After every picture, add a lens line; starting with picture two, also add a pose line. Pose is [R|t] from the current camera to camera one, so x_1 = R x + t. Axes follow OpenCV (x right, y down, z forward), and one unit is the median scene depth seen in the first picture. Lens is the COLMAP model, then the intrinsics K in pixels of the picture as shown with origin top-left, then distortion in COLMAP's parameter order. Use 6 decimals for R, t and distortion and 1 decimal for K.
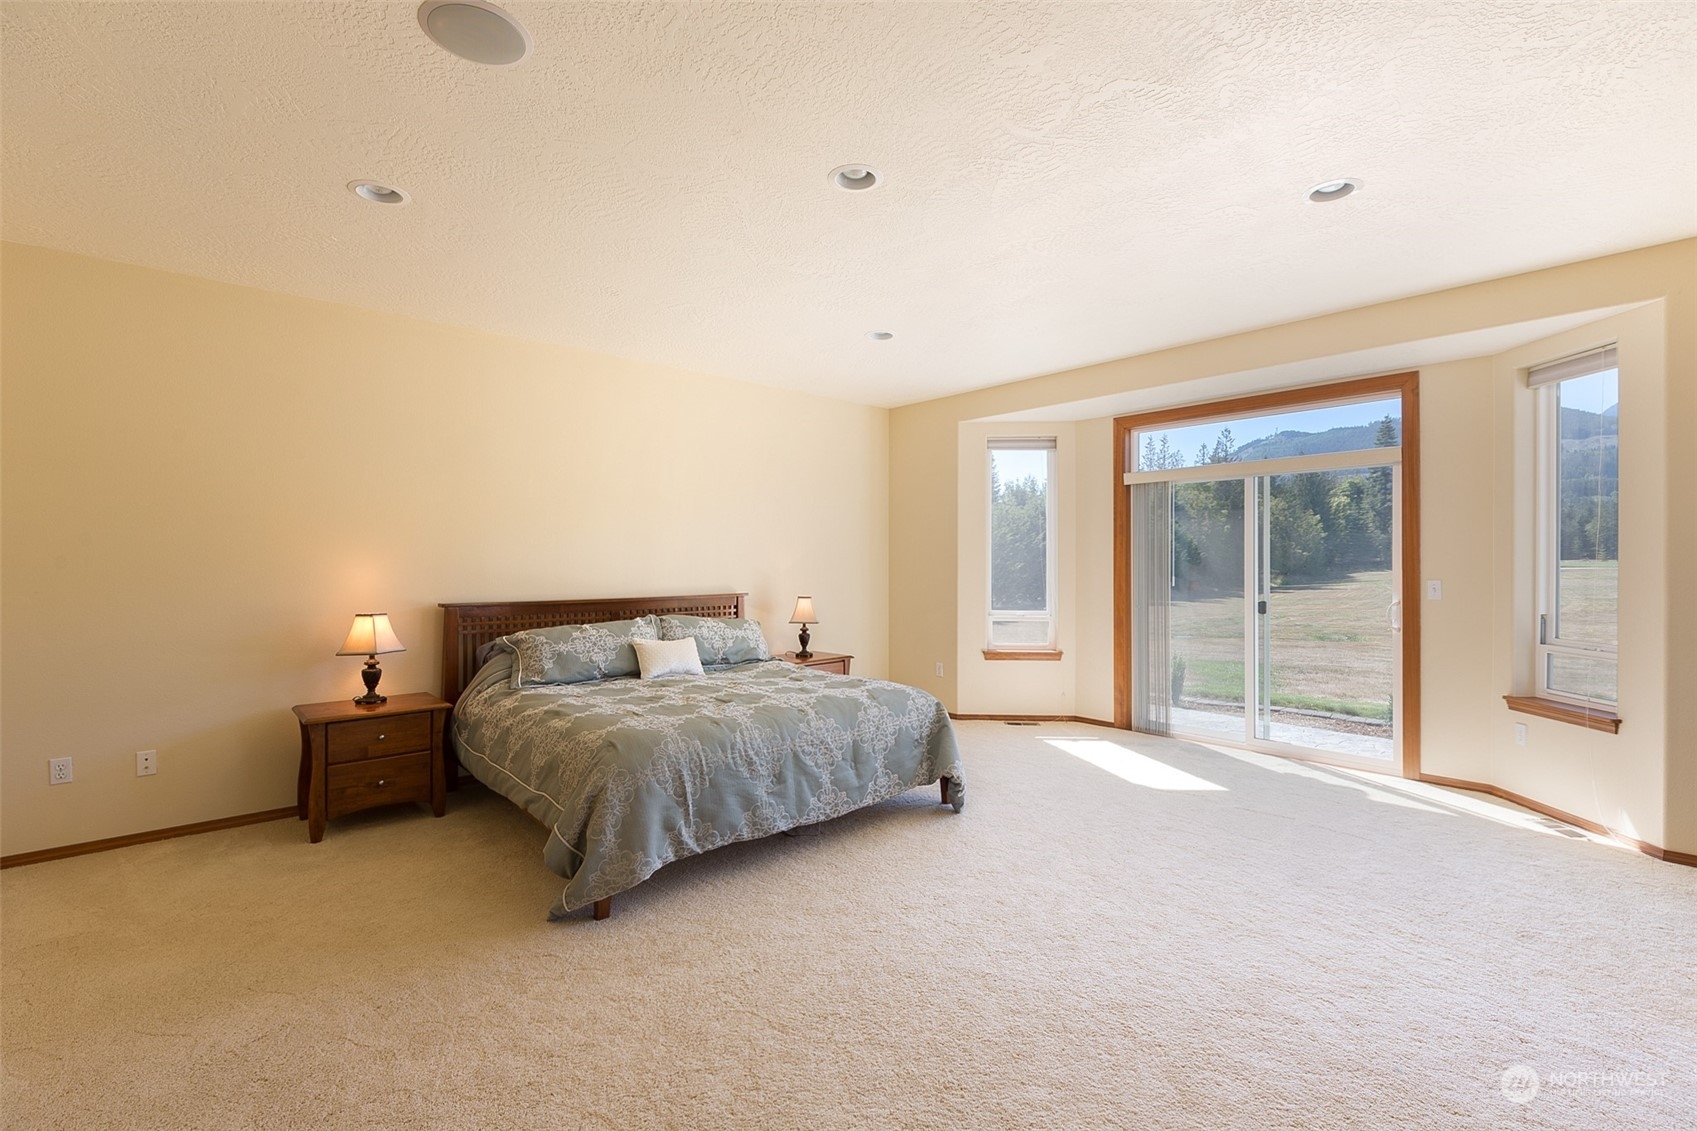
lens RADIAL K [[769.0, 0, 851.1], [0, 769.0, 565.8], [0, 0, 1]] dist [0.017383, -0.005198]
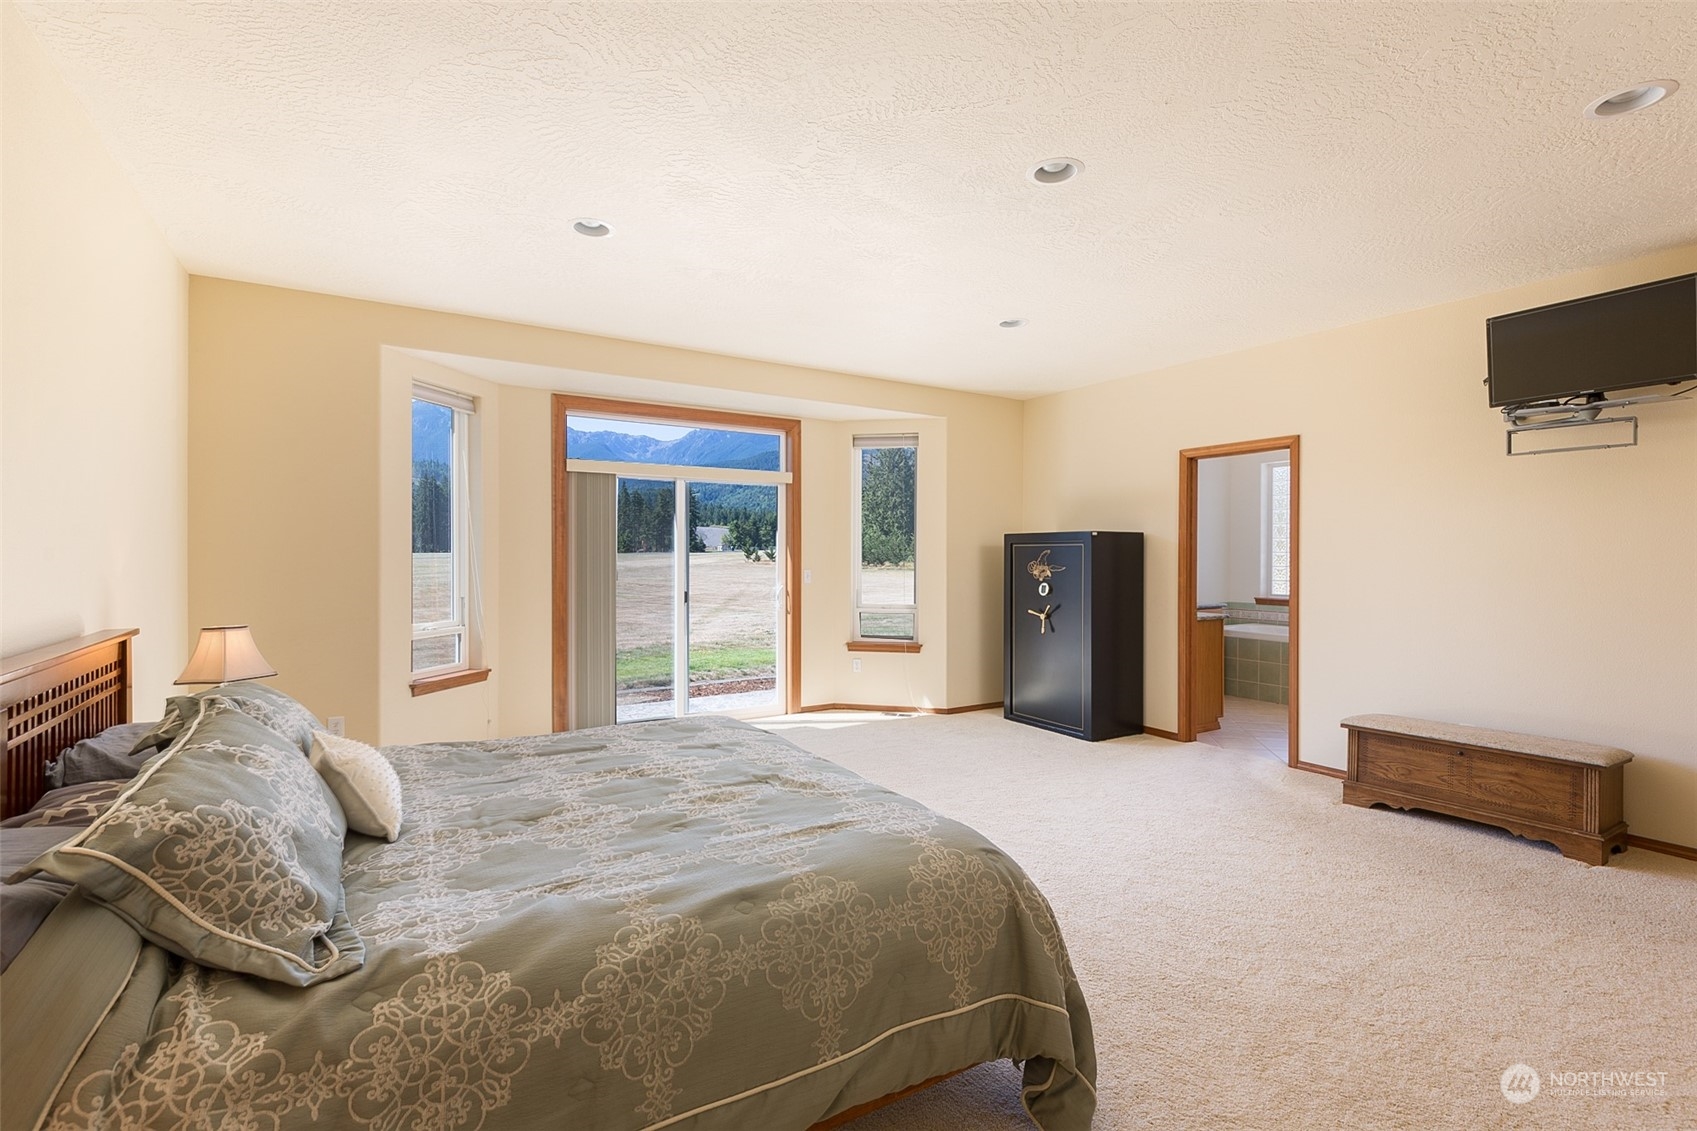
lens RADIAL K [[769.0, 0, 852.0], [0, 769.0, 557.2], [0, 0, 1]] dist [0.017383, -0.005198]
pose [[0.168455, 0.001205, 0.985709, -0.627260], [0.006983, 0.999973, -0.002415, -0.000259], [-0.985685, 0.007291, 0.168442, 0.677346]]
